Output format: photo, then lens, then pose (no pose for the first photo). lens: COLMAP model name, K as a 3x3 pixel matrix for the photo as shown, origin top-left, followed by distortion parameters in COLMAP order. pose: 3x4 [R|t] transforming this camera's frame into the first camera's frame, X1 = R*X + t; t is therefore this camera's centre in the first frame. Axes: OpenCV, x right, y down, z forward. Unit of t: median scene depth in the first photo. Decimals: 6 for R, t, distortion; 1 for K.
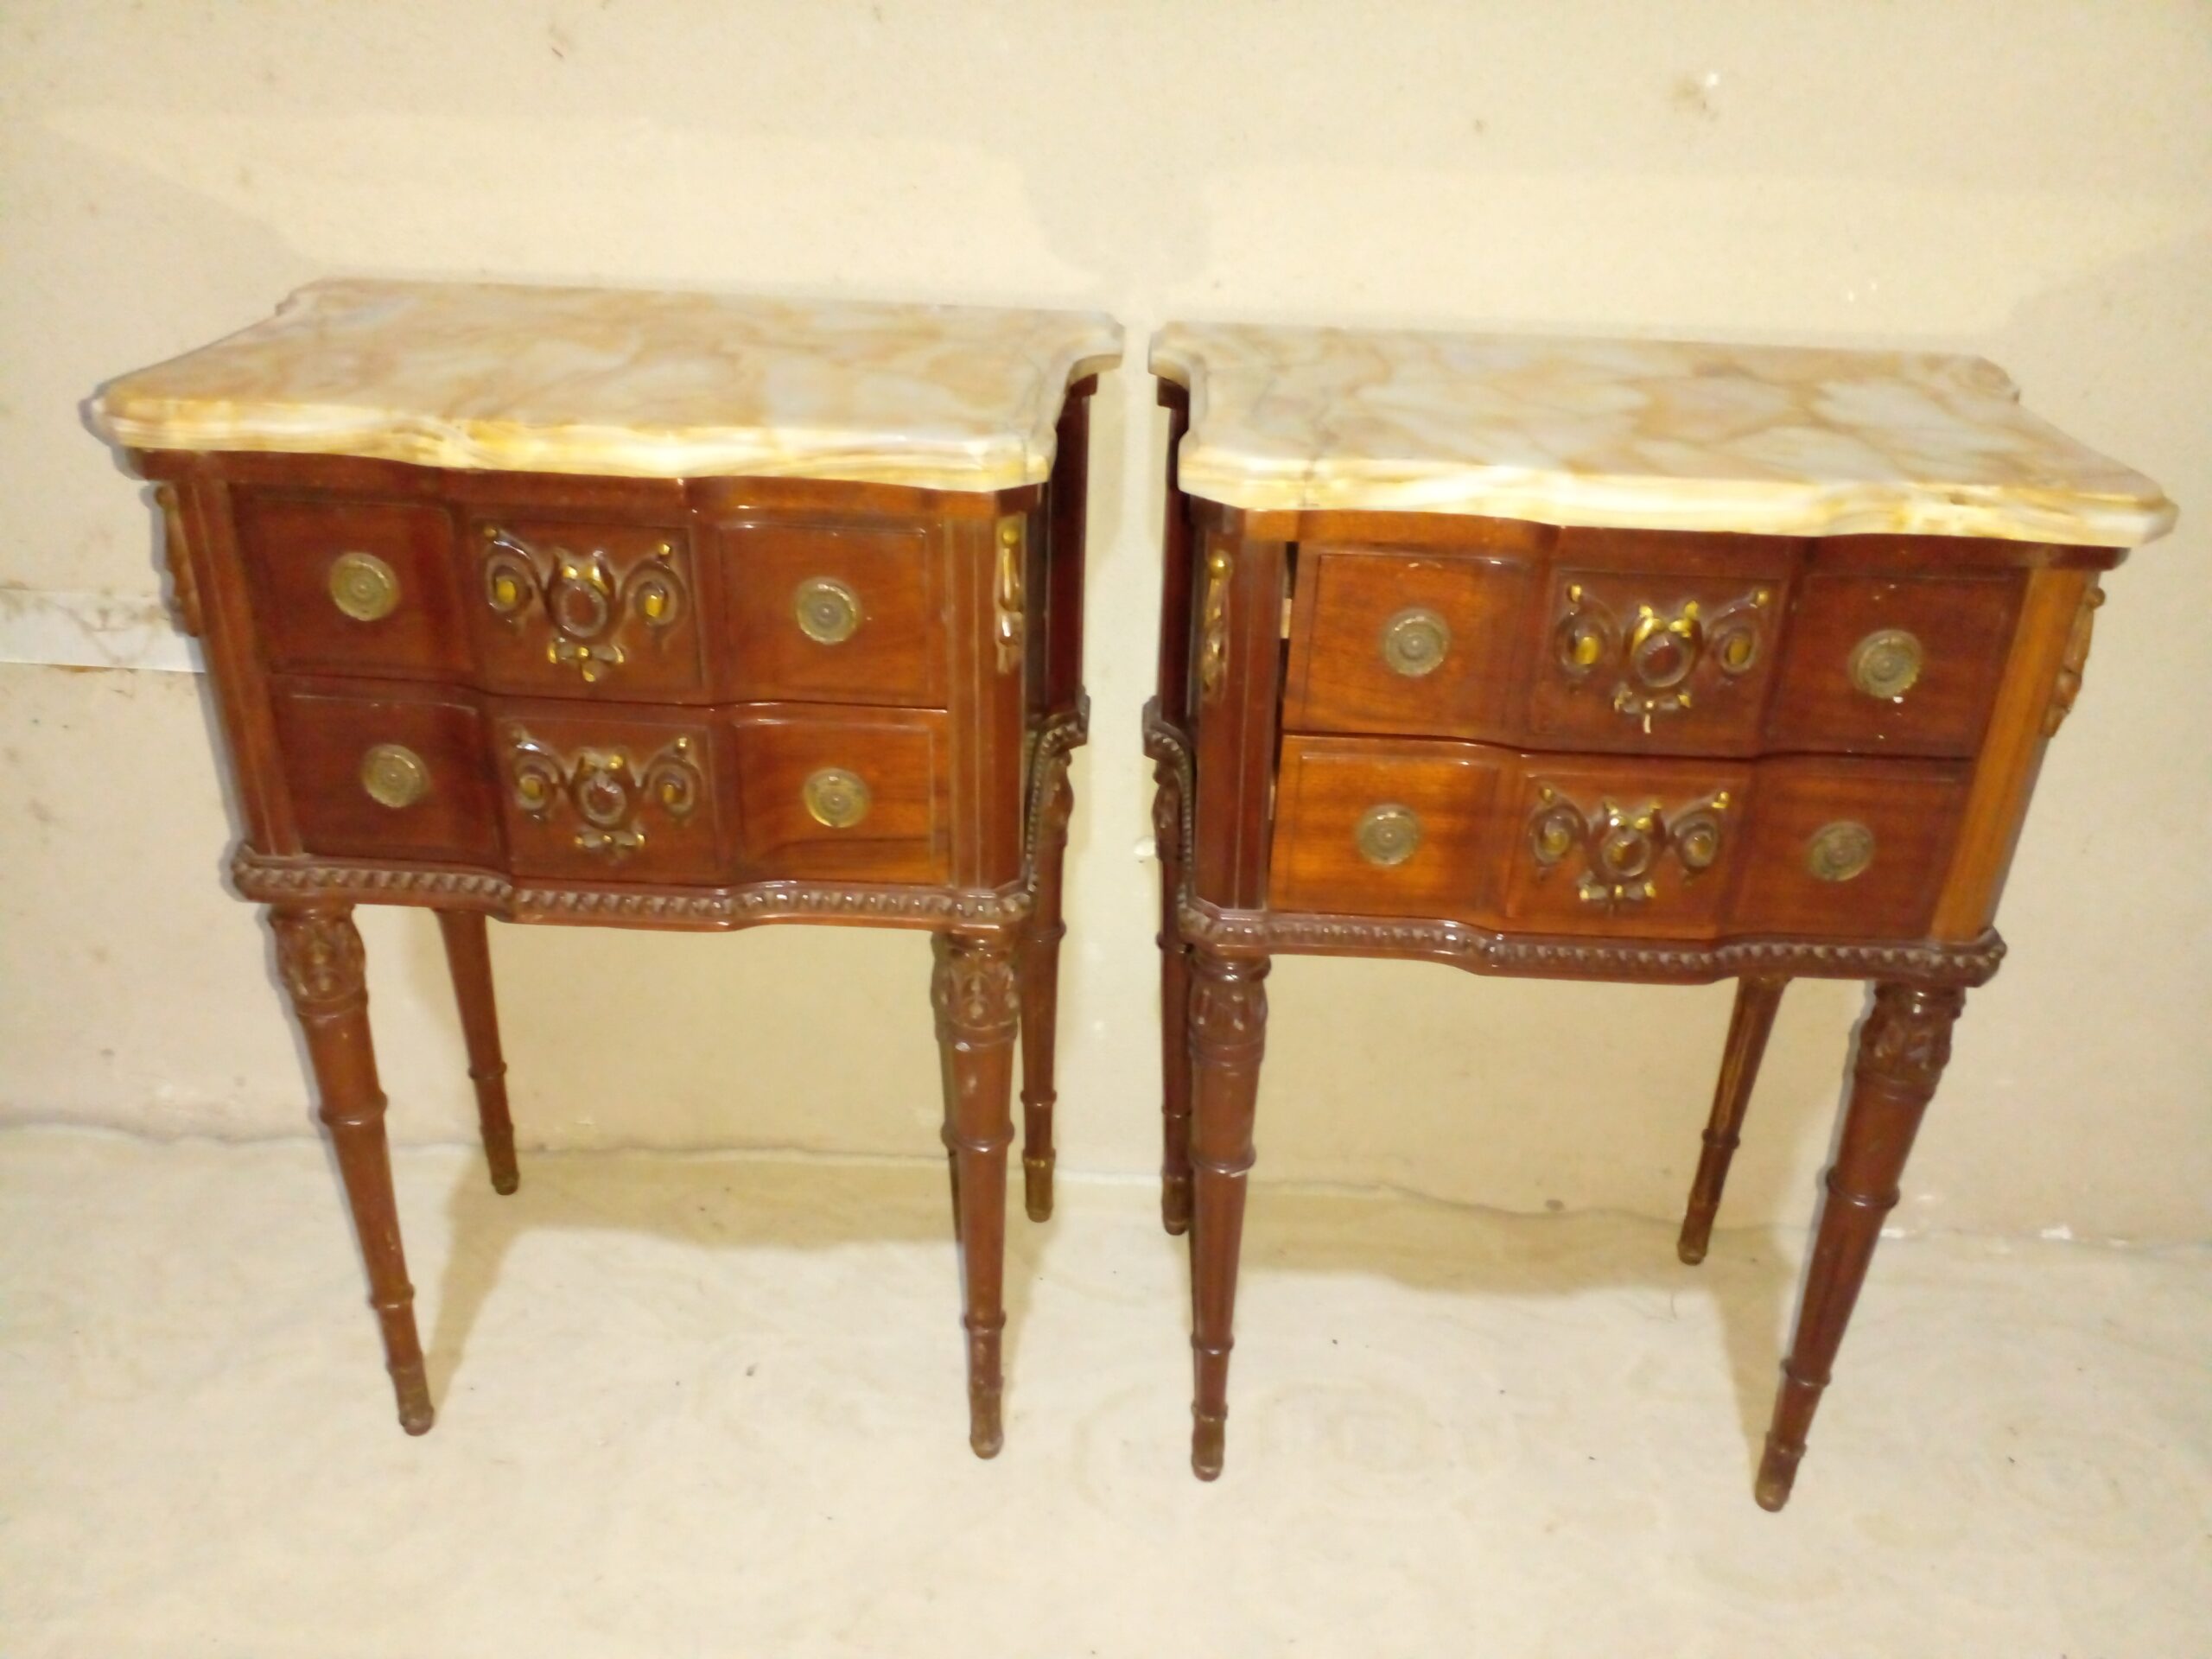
lens RADIAL K [[1756.2, 0, 1105.4], [0, 1756.2, 874.9], [0, 0, 1]] dist [0.114482, -0.205233]
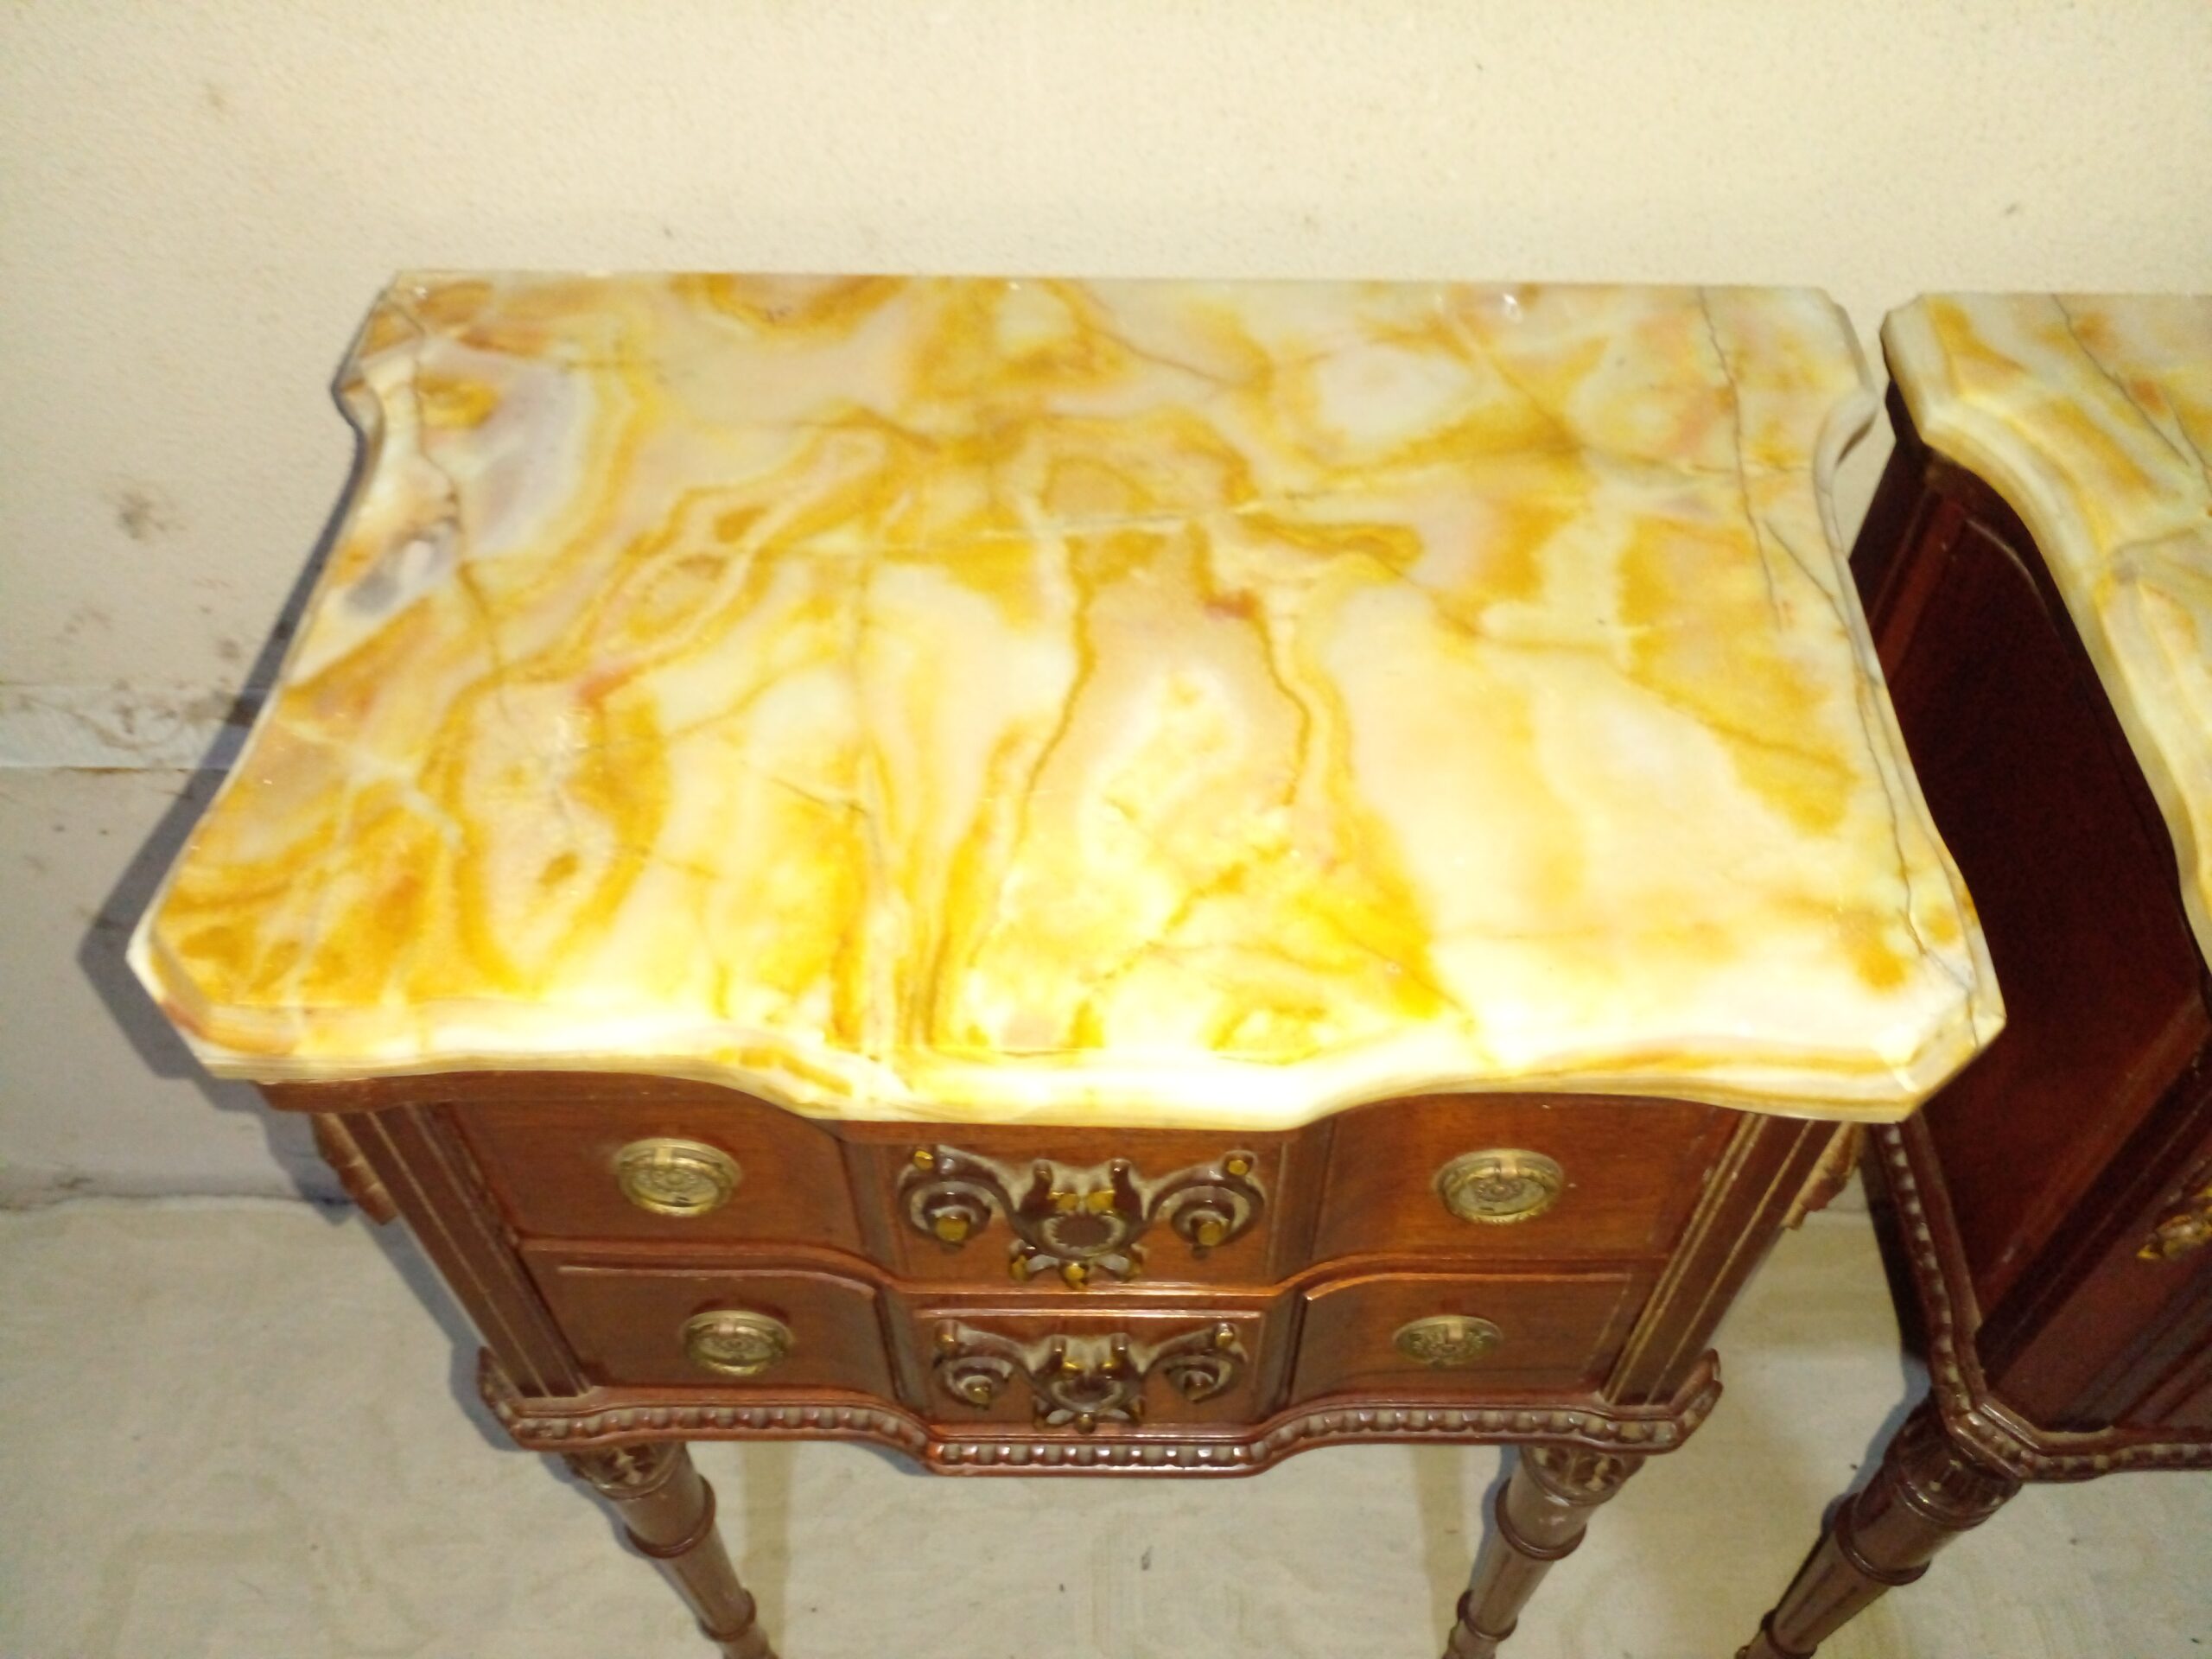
lens RADIAL K [[1761.9, 0, 1102.3], [0, 1761.9, 858.2], [0, 0, 1]] dist [0.145152, -0.292365]
pose [[0.998813, -0.044068, -0.020761, -0.252660], [0.048652, 0.923744, 0.379908, -0.438689], [0.002437, -0.380468, 0.924791, 0.491236]]
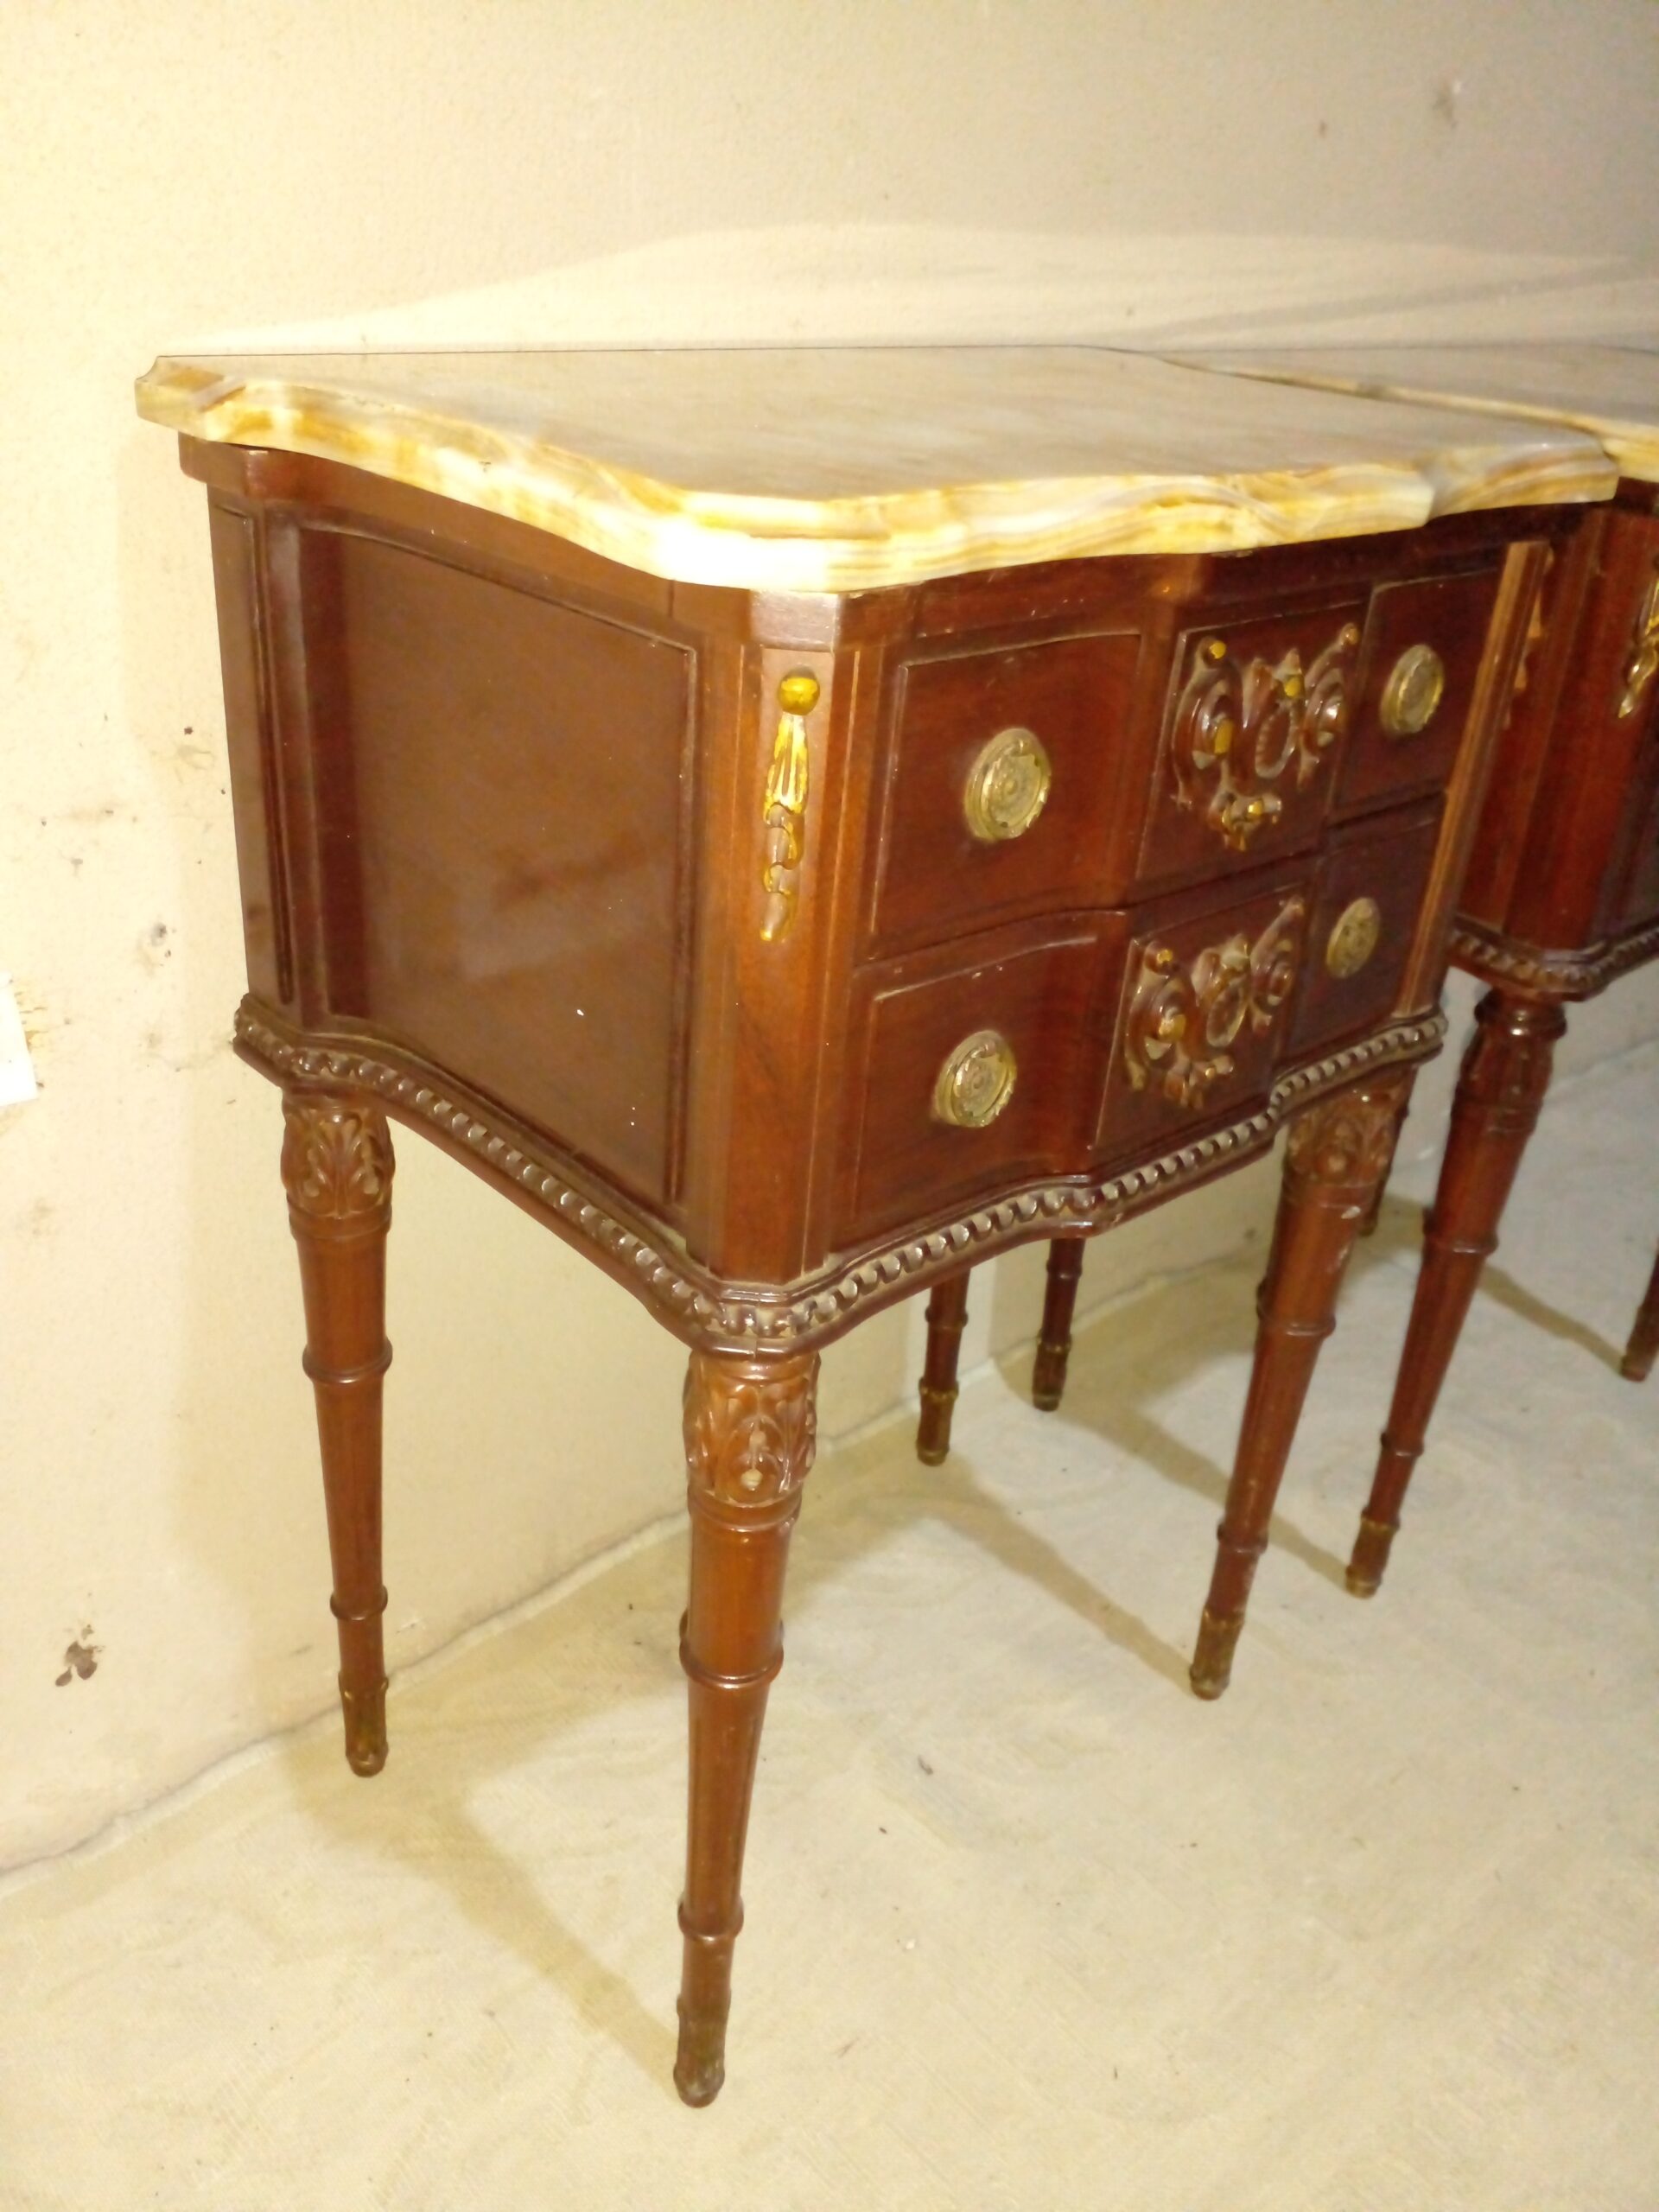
lens RADIAL K [[1756.2, 0, 763.0], [0, 1756.2, 1105.1], [0, 0, 1]] dist [0.114482, -0.205233]
pose [[0.737042, -0.306233, 0.602487, -0.842995], [0.294205, 0.947936, 0.121908, -0.146824], [-0.608451, 0.087403, 0.788763, 0.540669]]
